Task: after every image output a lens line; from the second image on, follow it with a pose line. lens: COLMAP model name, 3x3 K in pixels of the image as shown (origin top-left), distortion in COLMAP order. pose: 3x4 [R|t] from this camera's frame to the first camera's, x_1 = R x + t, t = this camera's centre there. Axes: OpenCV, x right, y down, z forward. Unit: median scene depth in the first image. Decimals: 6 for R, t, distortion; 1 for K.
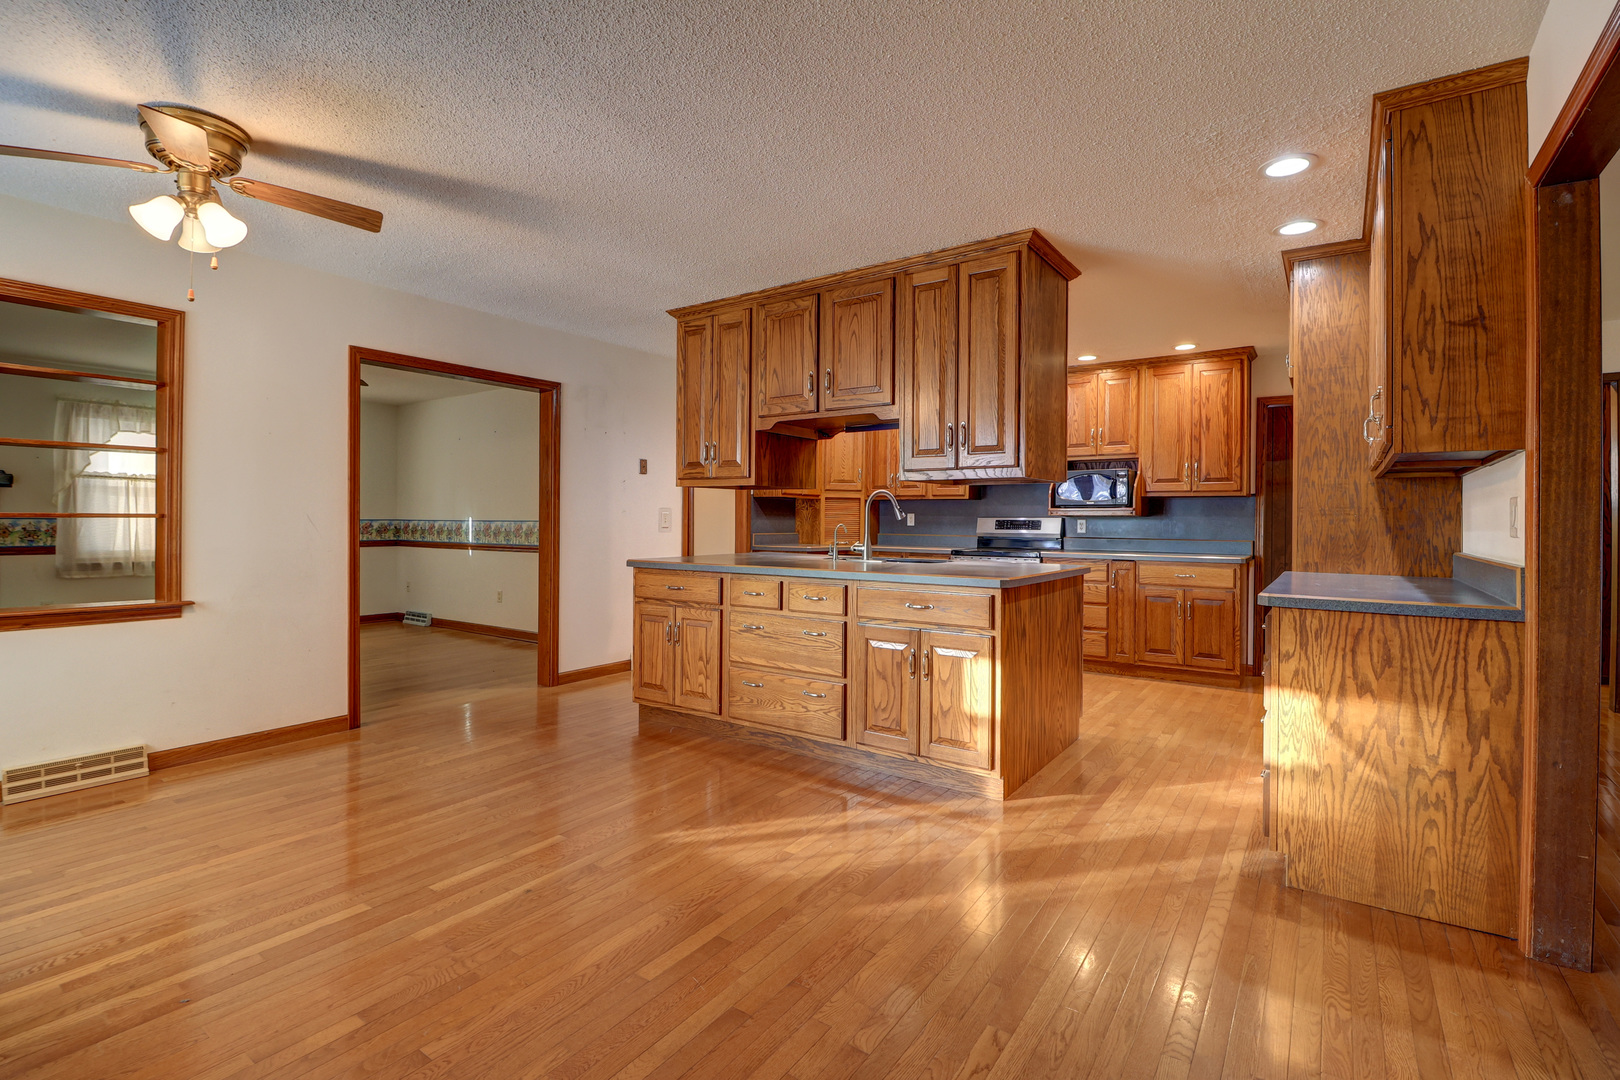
lens RADIAL K [[746.9, 0, 813.2], [0, 746.9, 525.3], [0, 0, 1]] dist [-0.011306, -0.005251]
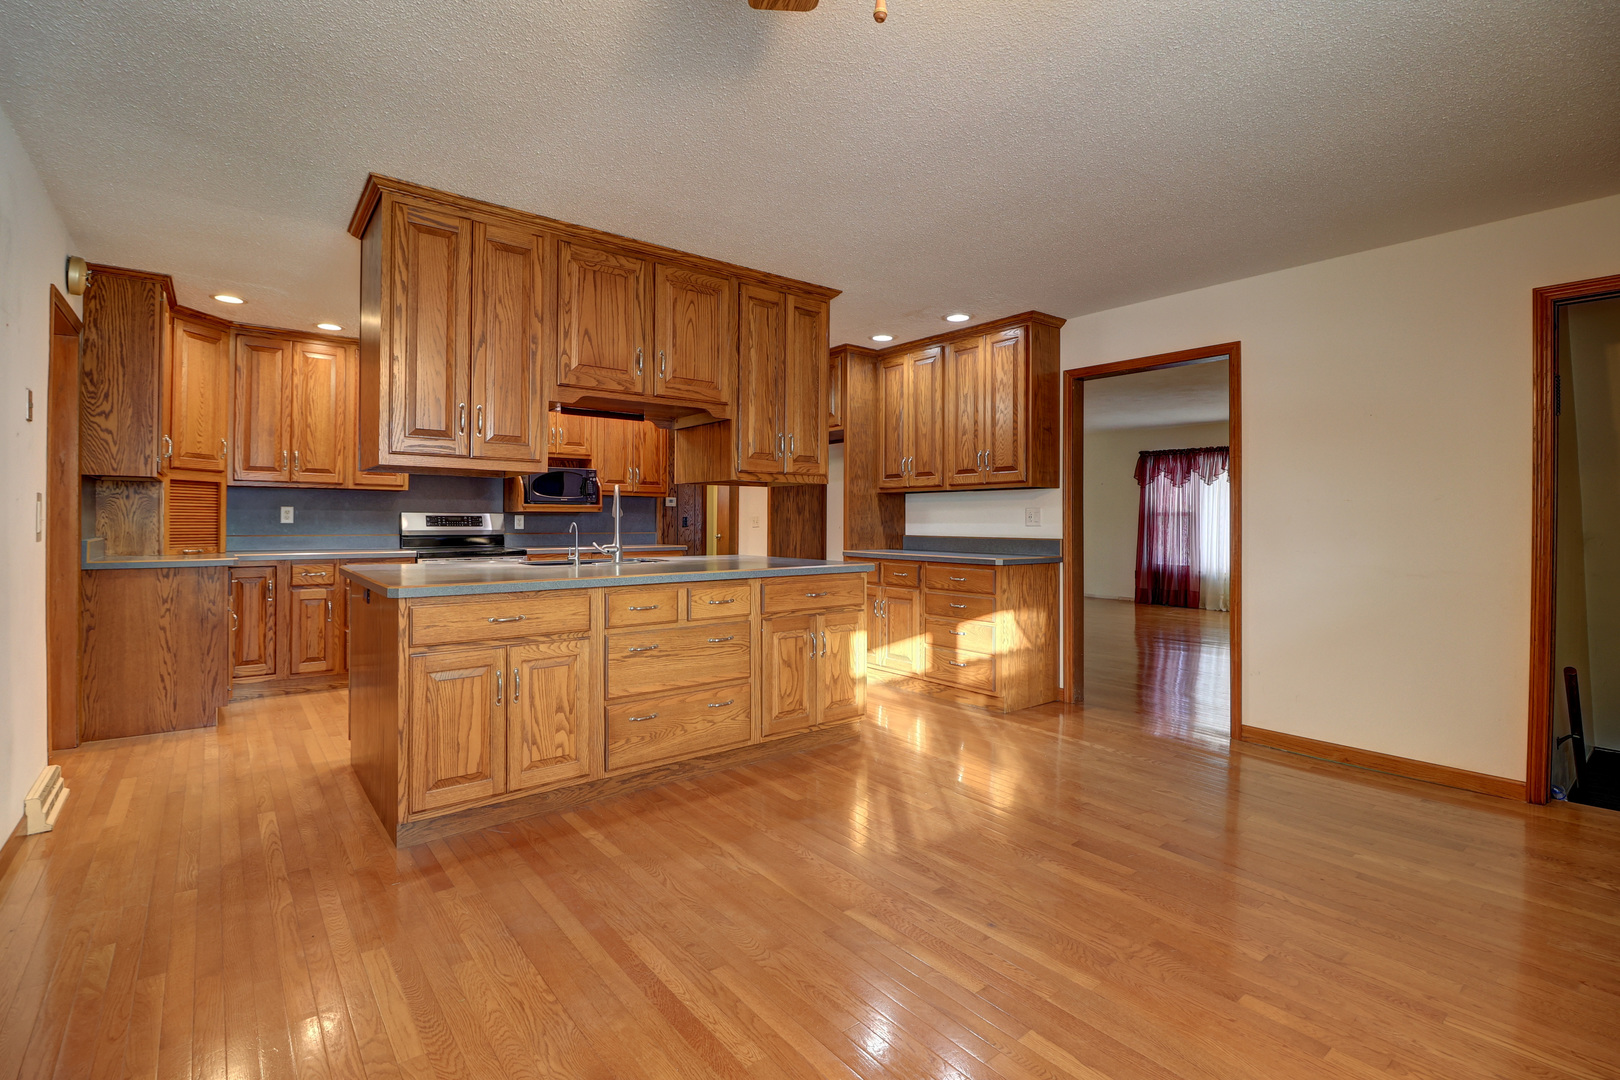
lens RADIAL K [[746.9, 0, 806.6], [0, 746.9, 531.2], [0, 0, 1]] dist [-0.011306, -0.005251]
pose [[0.282915, -0.020110, 0.958934, -0.565247], [0.001769, 0.999789, 0.020445, -0.007232], [-0.959143, -0.004088, 0.282891, 0.409389]]
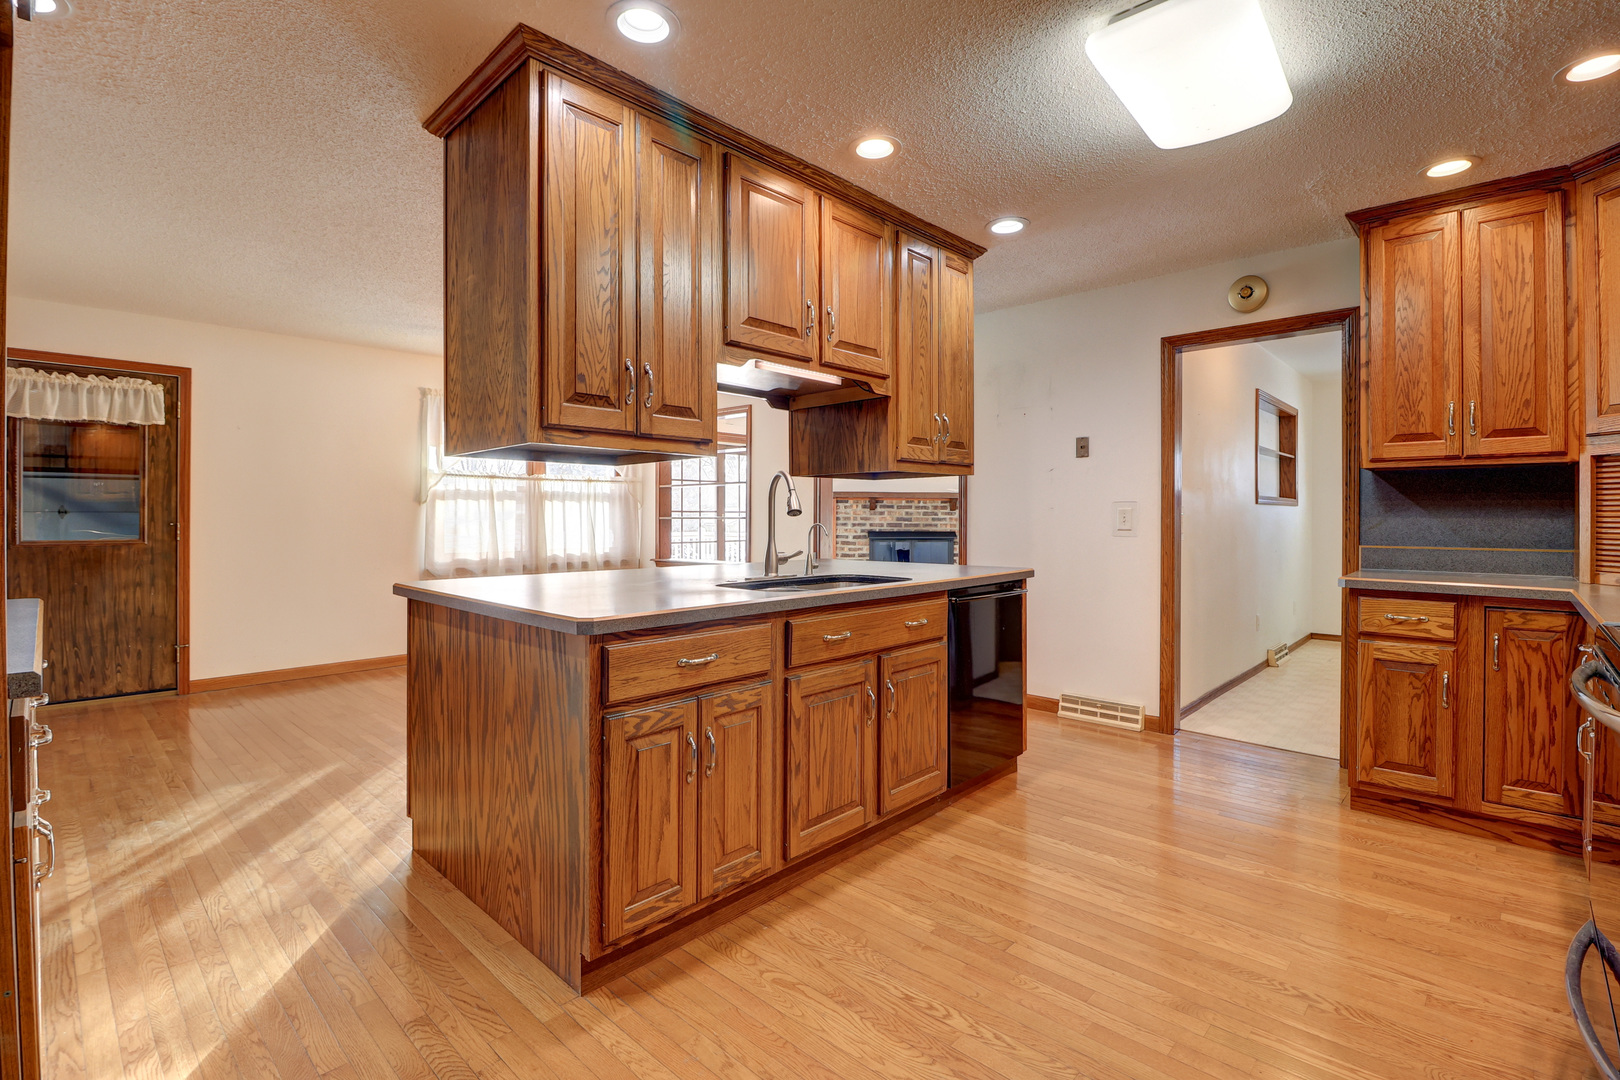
lens RADIAL K [[746.9, 0, 795.4], [0, 746.9, 522.9], [0, 0, 1]] dist [-0.011306, -0.005251]
pose [[-0.157466, -0.002451, -0.987521, 0.573818], [-0.007170, 0.999973, -0.001339, -0.000941], [0.987498, 0.006870, -0.157479, 0.877352]]
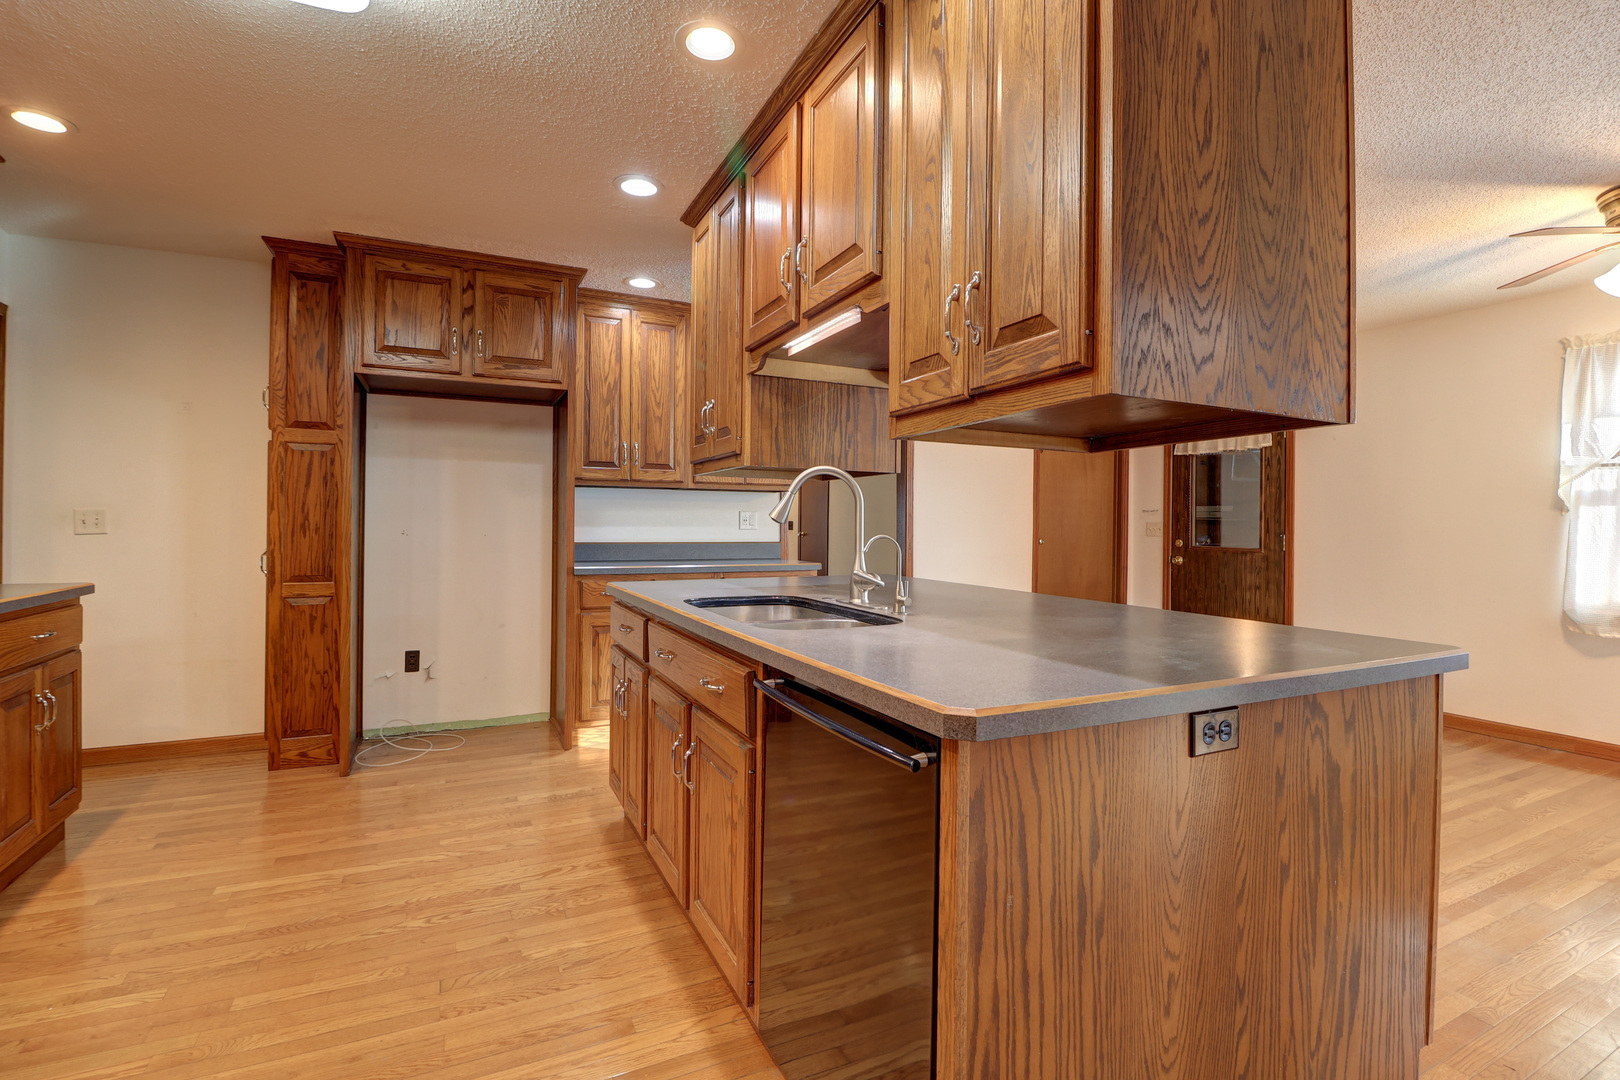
lens RADIAL K [[746.9, 0, 822.7], [0, 746.9, 521.2], [0, 0, 1]] dist [-0.011306, -0.005251]
pose [[-0.879765, -0.015536, 0.475155, -0.119173], [-0.015144, 0.999874, 0.004654, -0.009634], [-0.475168, -0.003101, -0.879890, 1.141276]]
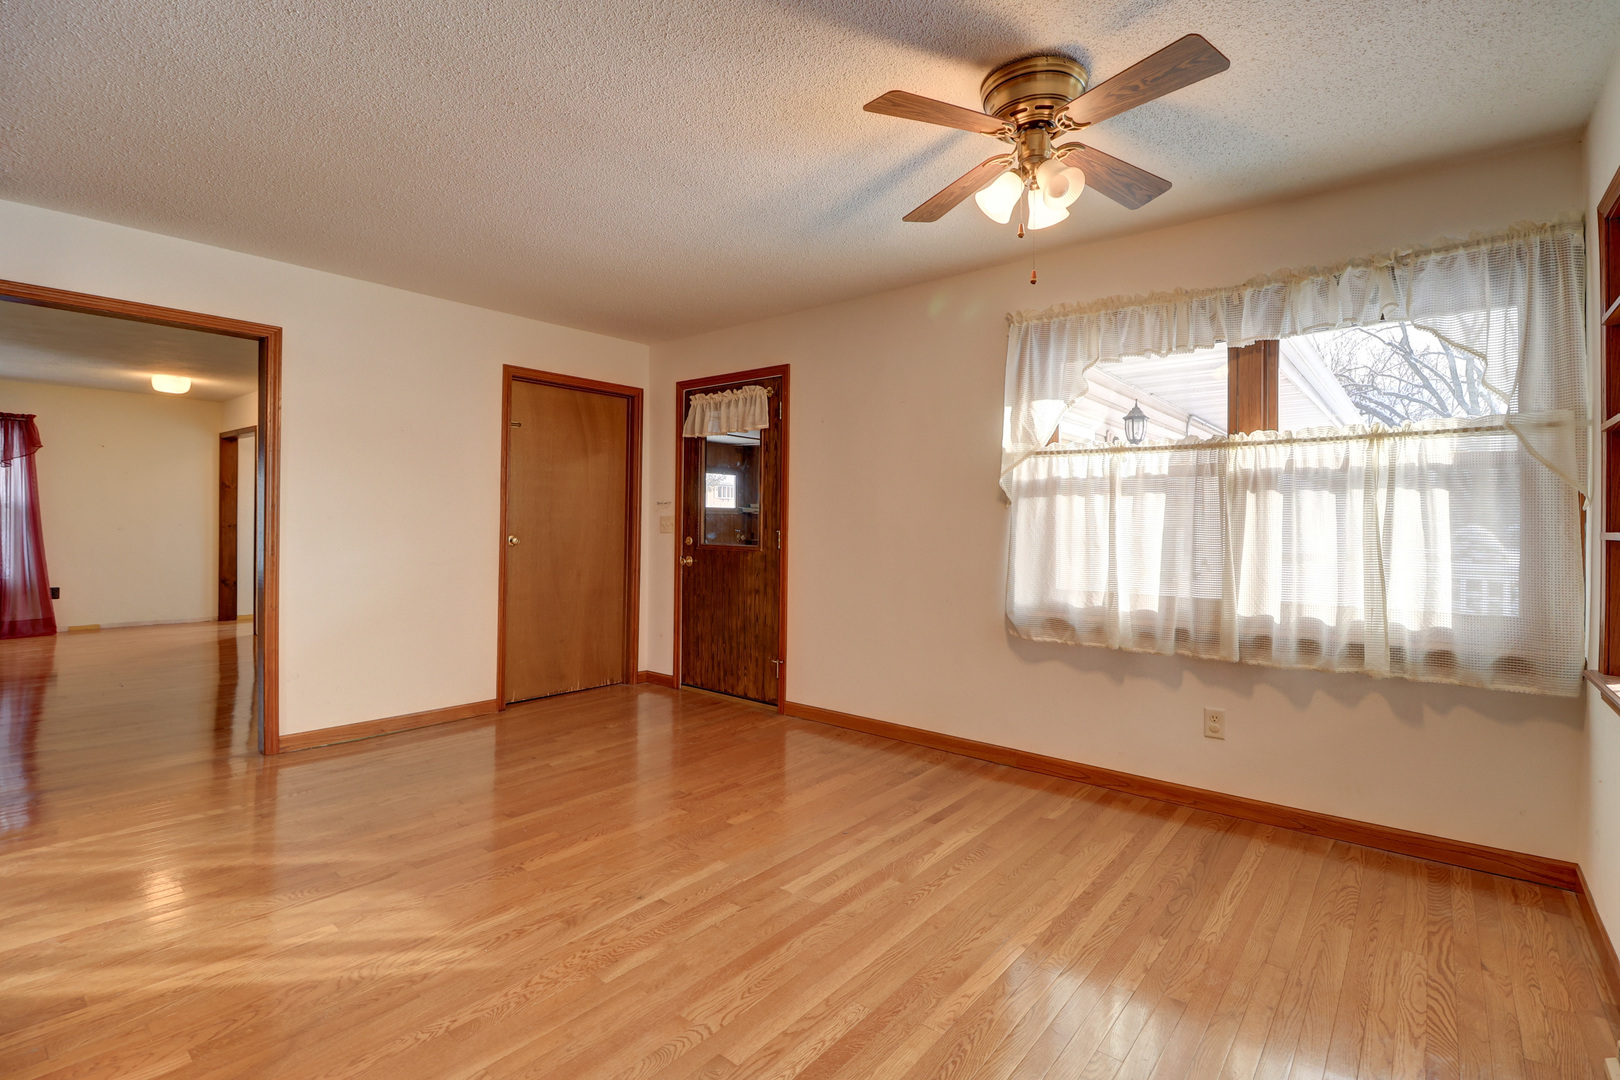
lens RADIAL K [[746.9, 0, 818.6], [0, 746.9, 524.4], [0, 0, 1]] dist [-0.011306, -0.005251]
pose [[-0.997367, -0.018370, 0.070152, -0.292127], [-0.017913, 0.999814, 0.007131, -0.010300], [-0.070270, 0.005855, -0.997511, 0.846258]]
